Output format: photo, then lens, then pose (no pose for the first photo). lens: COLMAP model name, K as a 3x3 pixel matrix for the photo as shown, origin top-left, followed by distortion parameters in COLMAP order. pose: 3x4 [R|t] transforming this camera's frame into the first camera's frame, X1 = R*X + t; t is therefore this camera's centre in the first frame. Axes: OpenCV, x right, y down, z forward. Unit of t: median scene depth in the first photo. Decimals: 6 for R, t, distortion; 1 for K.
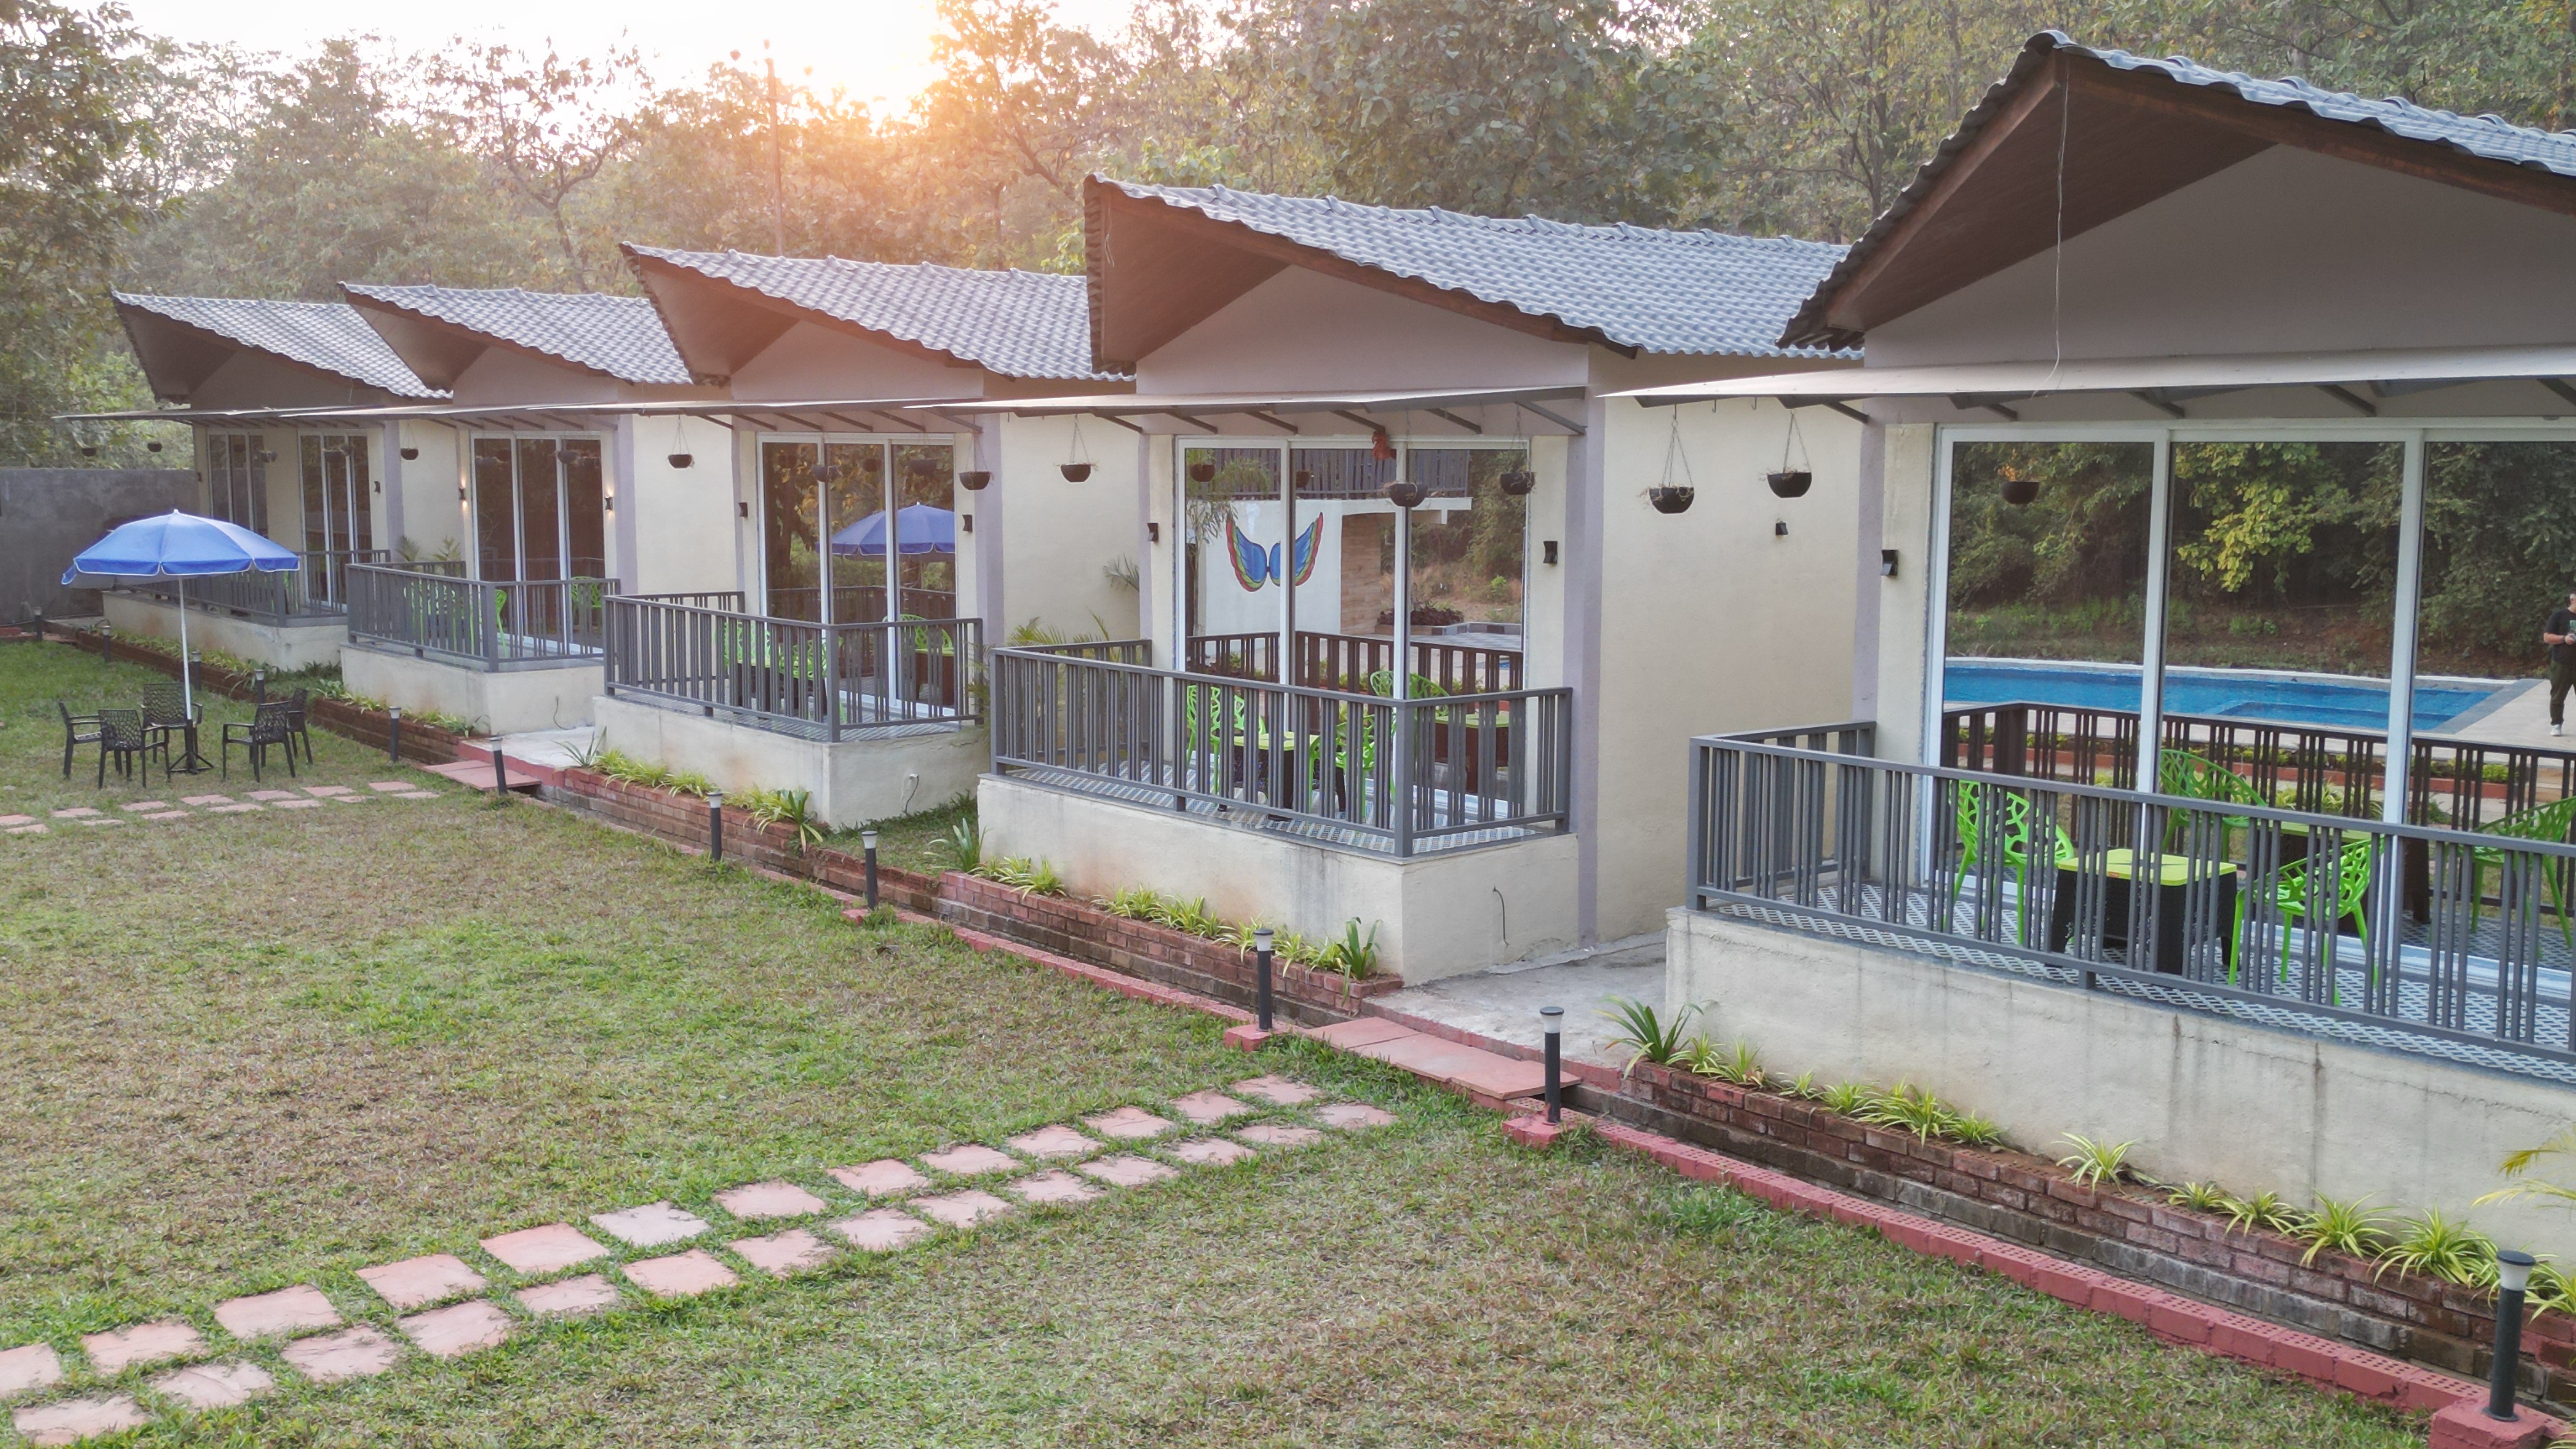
lens RADIAL K [[1884.2, 0, 1288.0], [0, 1884.2, 724.5], [0, 0, 1]] dist [0.004500, 0.003938]
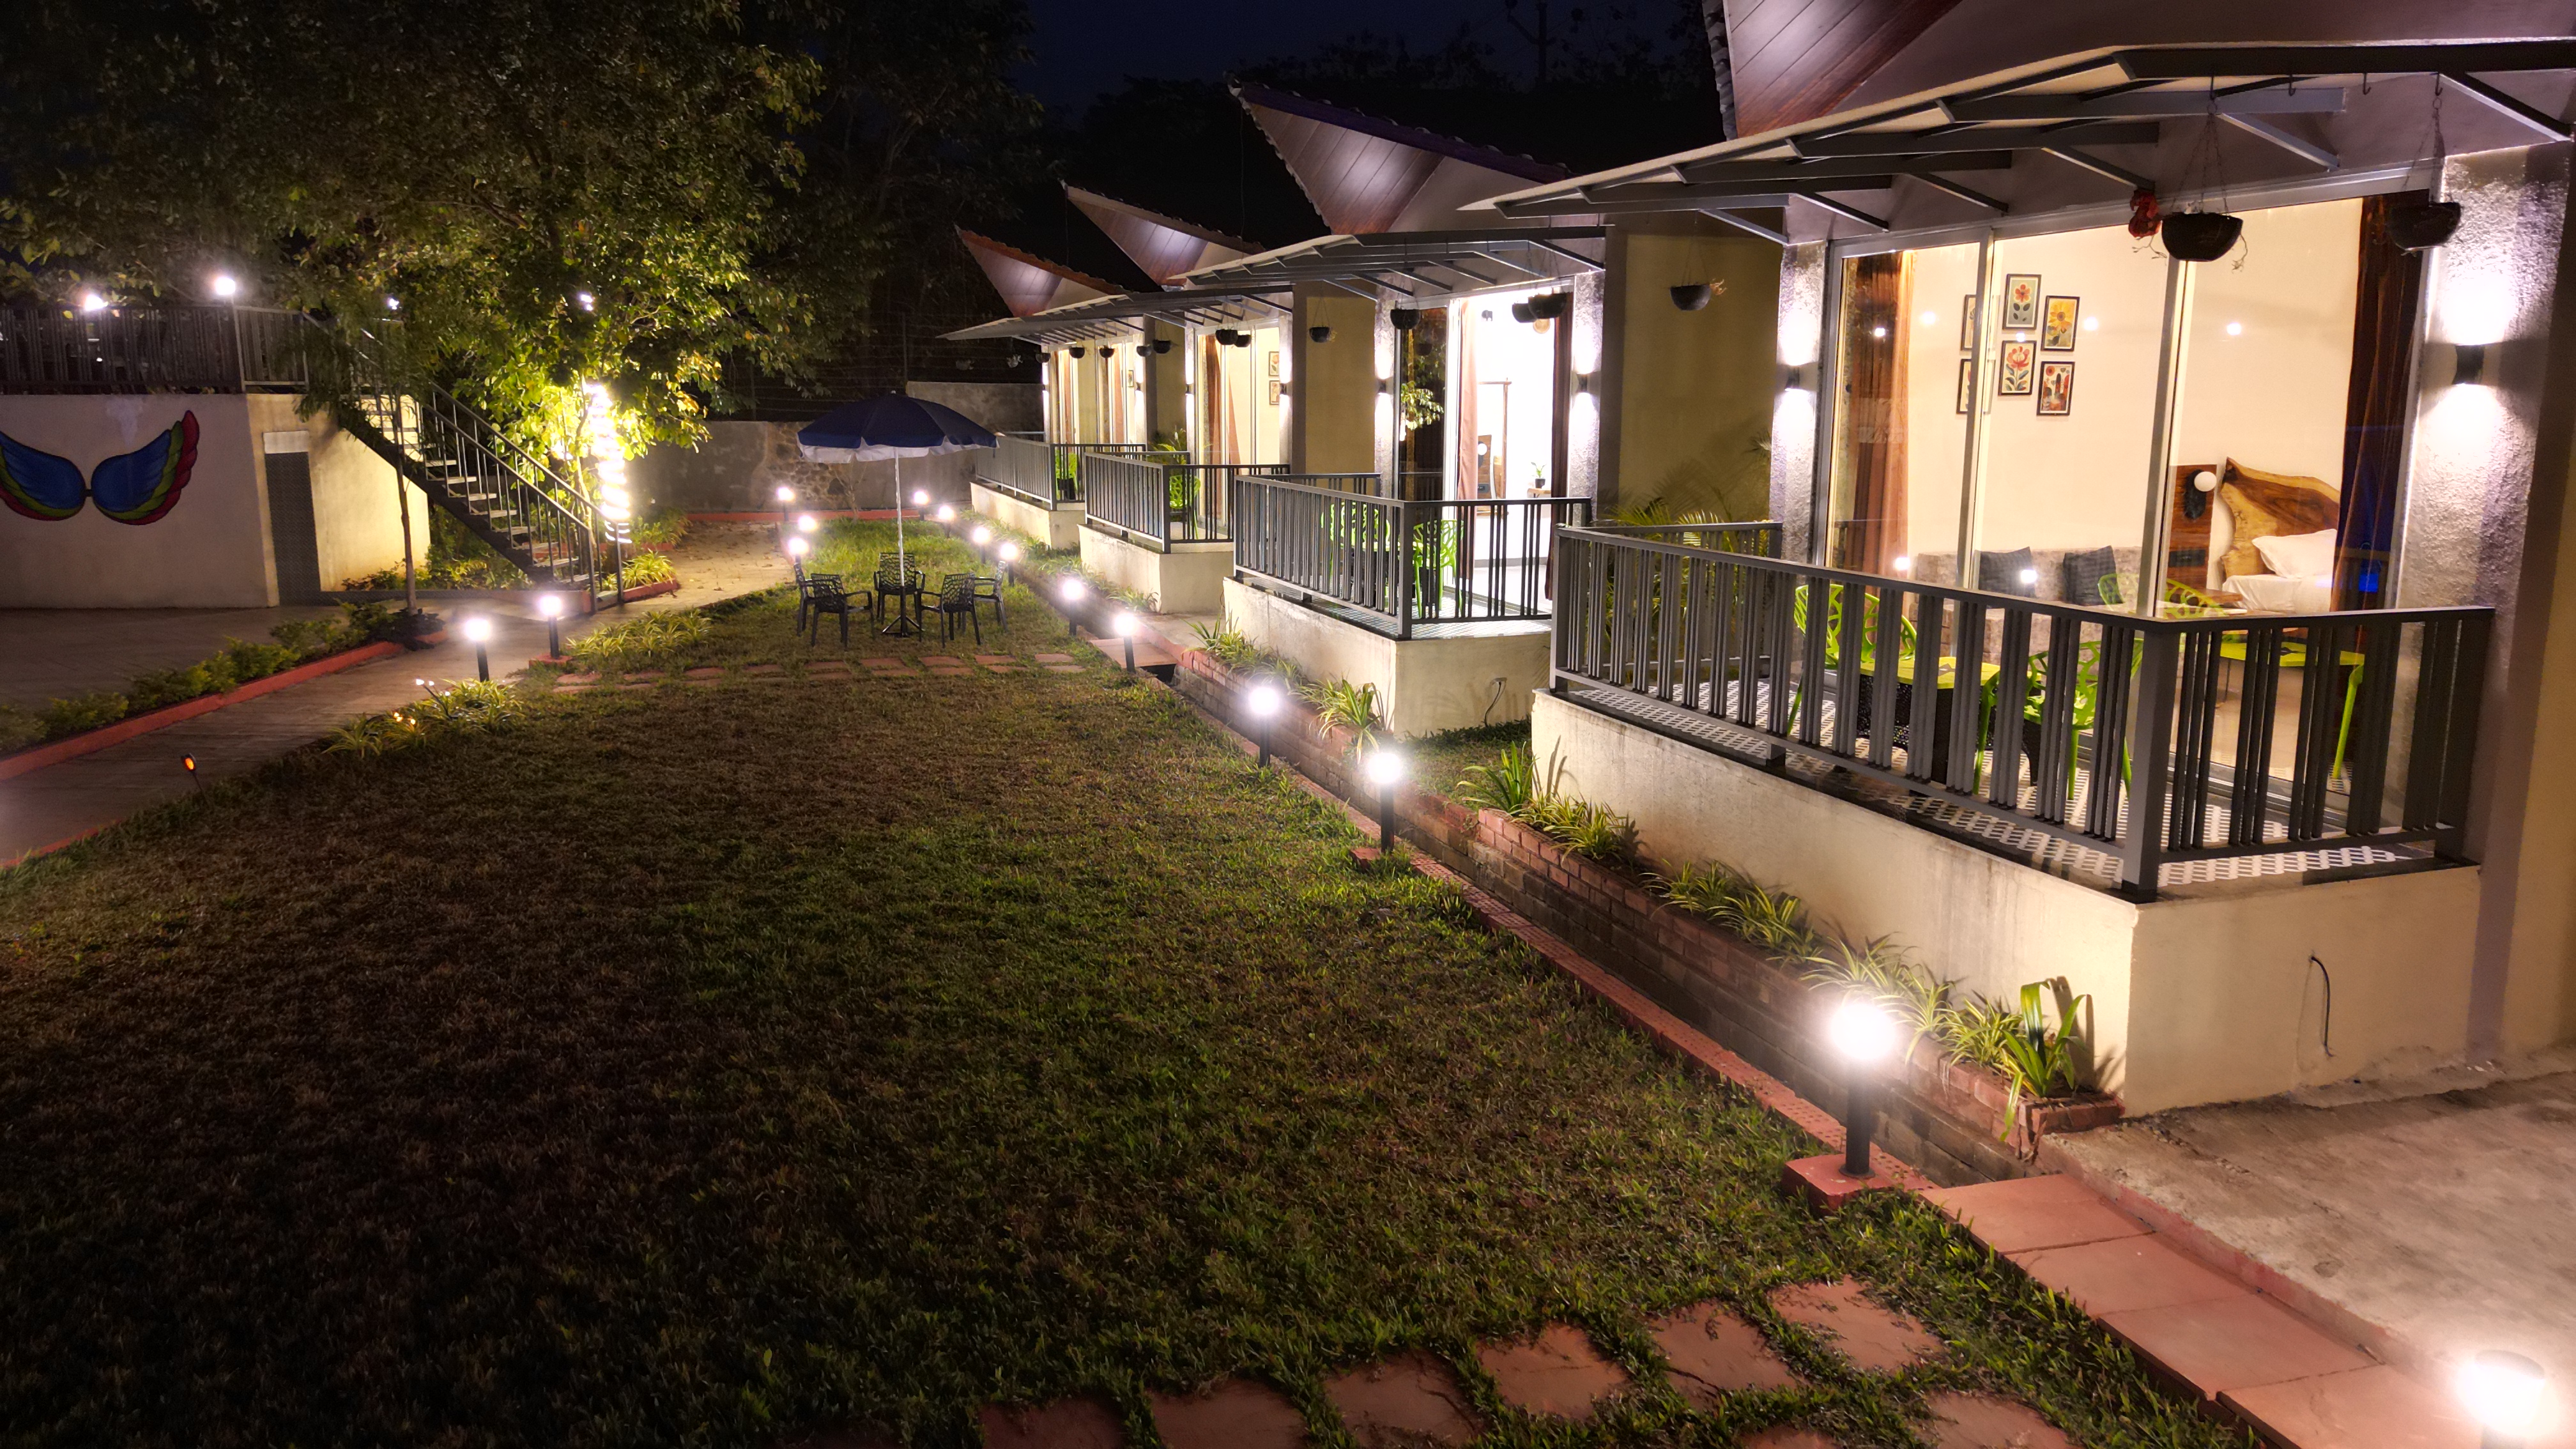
lens RADIAL K [[1884.2, 0, 1288.0], [0, 1884.2, 724.5], [0, 0, 1]] dist [0.004500, 0.003938]
pose [[0.935837, 0.077269, -0.343860, 0.013137], [-0.059598, 0.996315, 0.061682, 0.001181], [0.347359, -0.037231, 0.936993, 0.388798]]
